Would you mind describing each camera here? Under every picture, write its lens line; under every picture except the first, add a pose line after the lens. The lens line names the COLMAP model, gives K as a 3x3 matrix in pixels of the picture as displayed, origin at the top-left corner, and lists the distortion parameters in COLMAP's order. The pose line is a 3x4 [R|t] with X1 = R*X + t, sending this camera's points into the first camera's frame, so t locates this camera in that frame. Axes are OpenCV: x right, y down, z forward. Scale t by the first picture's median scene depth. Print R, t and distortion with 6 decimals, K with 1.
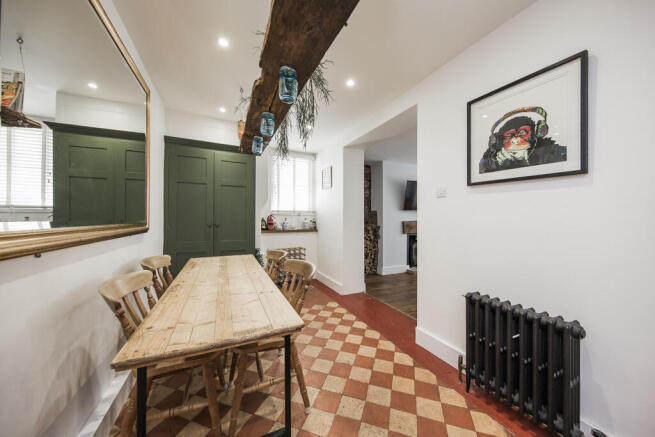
lens RADIAL K [[224.9, 0, 330.8], [0, 224.9, 217.1], [0, 0, 1]] dist [-0.000320, -0.000131]
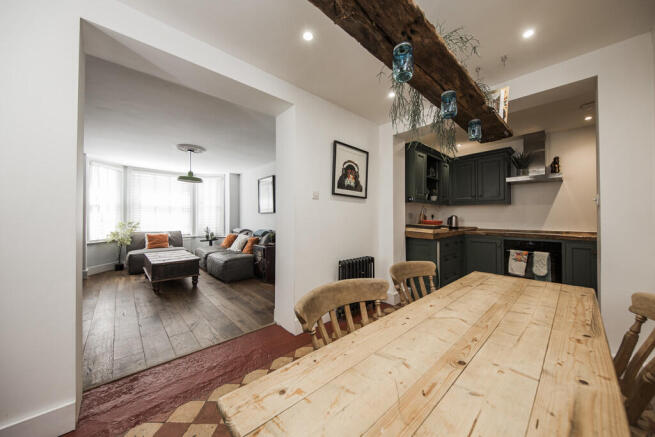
lens RADIAL K [[224.9, 0, 330.8], [0, 224.9, 217.1], [0, 0, 1]] dist [-0.000320, -0.000131]
pose [[-0.290574, -0.005863, 0.956835, -0.948159], [-0.003419, 0.999981, 0.005089, 0.006033], [-0.956847, -0.001793, -0.290588, 1.637035]]
